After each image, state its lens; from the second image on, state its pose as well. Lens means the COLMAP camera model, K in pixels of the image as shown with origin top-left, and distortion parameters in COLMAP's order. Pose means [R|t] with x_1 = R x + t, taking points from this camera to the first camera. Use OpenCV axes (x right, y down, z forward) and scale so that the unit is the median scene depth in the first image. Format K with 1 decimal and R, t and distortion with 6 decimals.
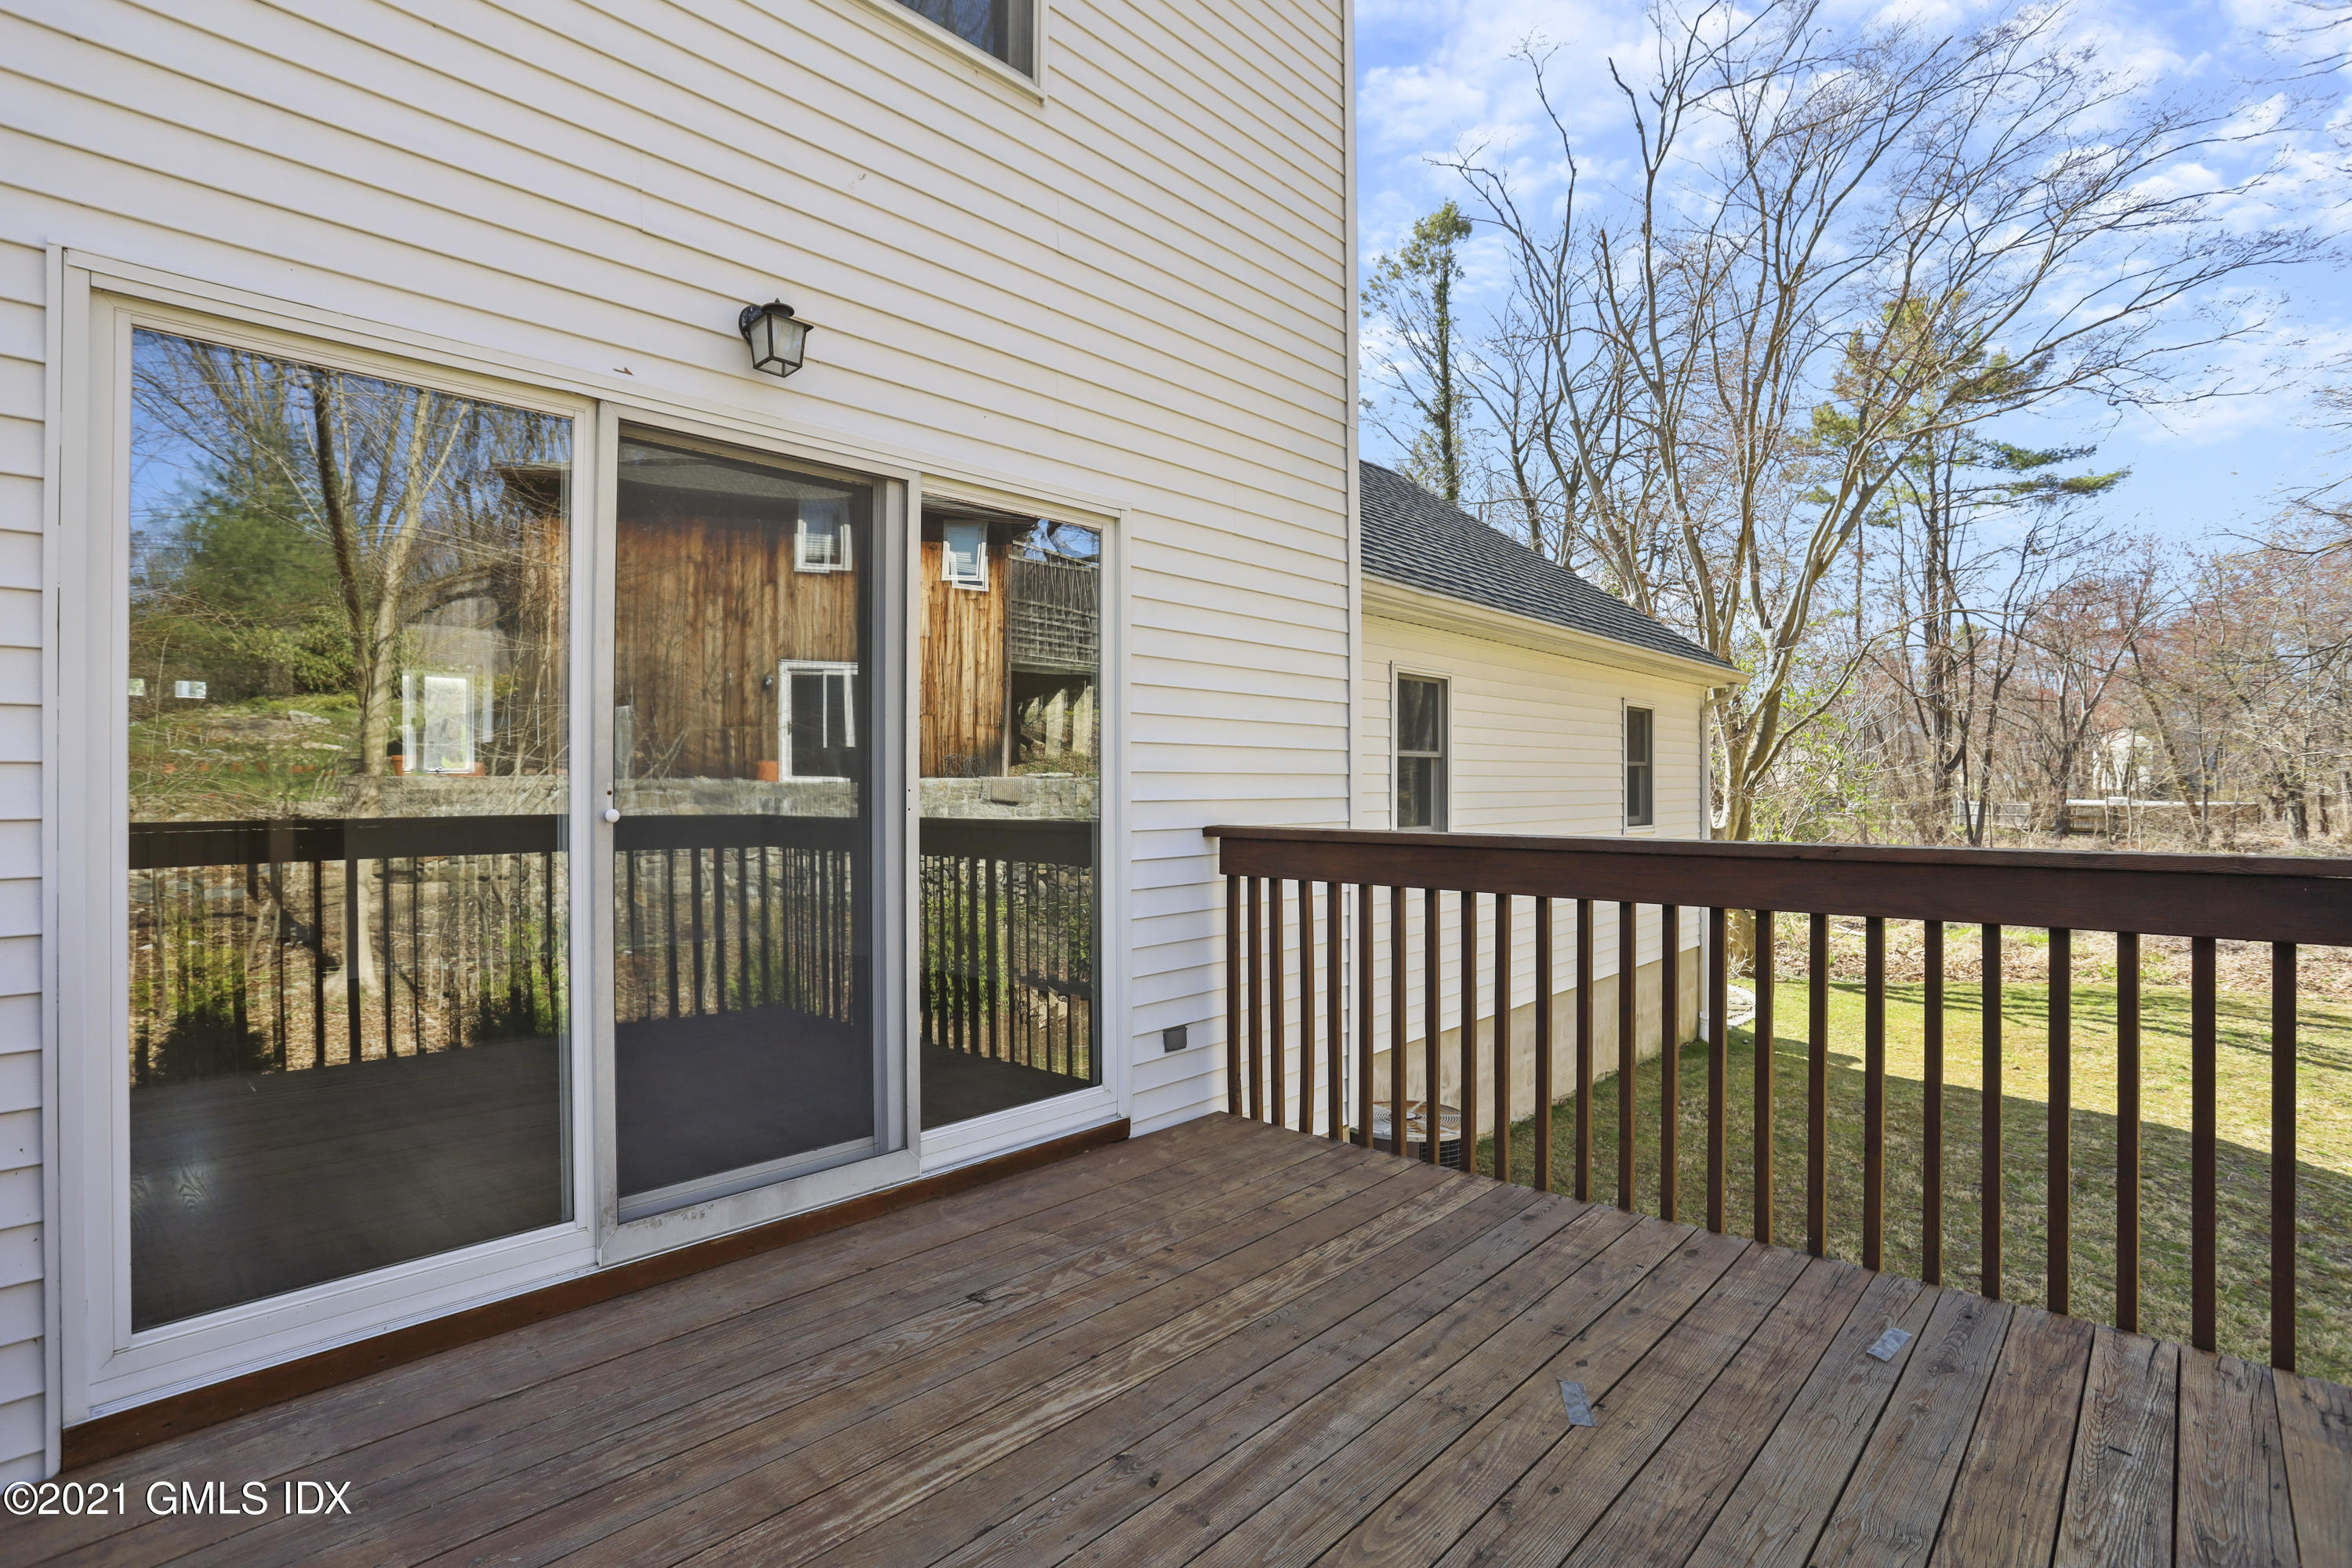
lens RADIAL K [[1152.1, 0, 1171.6], [0, 1152.1, 783.4], [0, 0, 1]] dist [-0.080811, 0.033349]
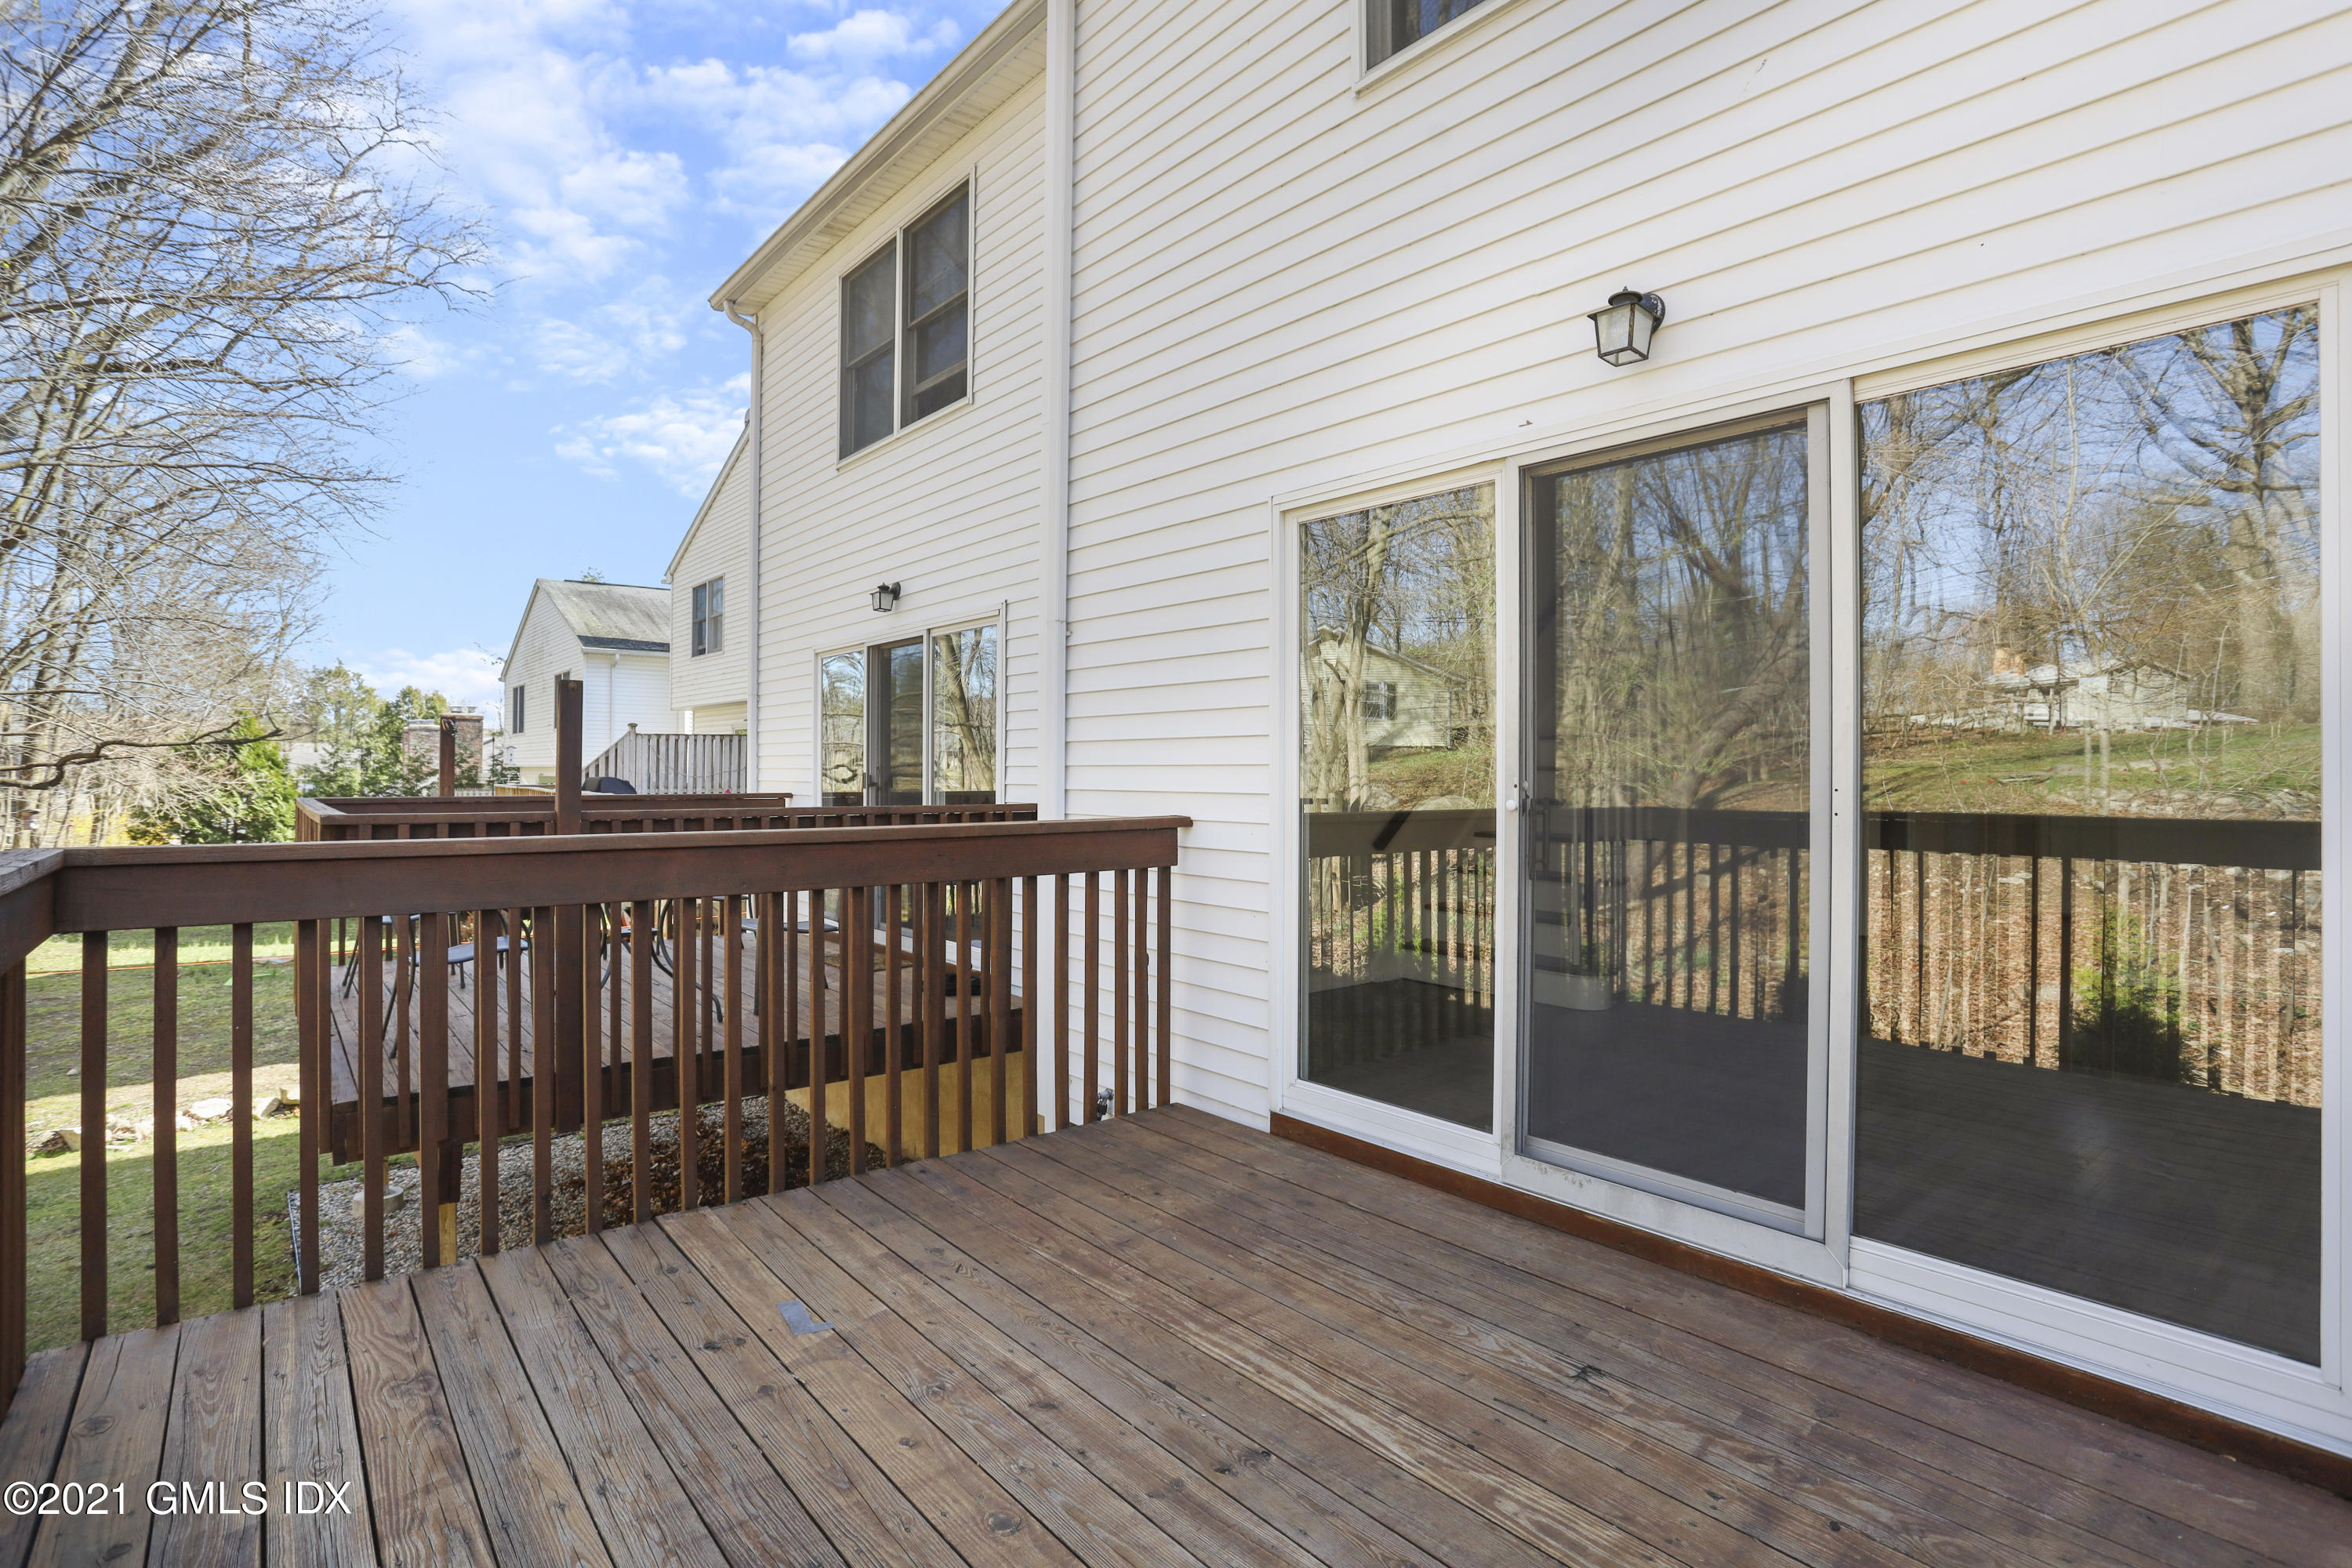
lens RADIAL K [[1152.1, 0, 1171.6], [0, 1152.1, 783.4], [0, 0, 1]] dist [-0.080811, 0.033349]
pose [[-0.144848, 0.011906, -0.989382, 0.634684], [-0.004785, 0.999907, 0.012733, -0.007333], [0.989442, 0.006578, -0.144778, 0.705667]]
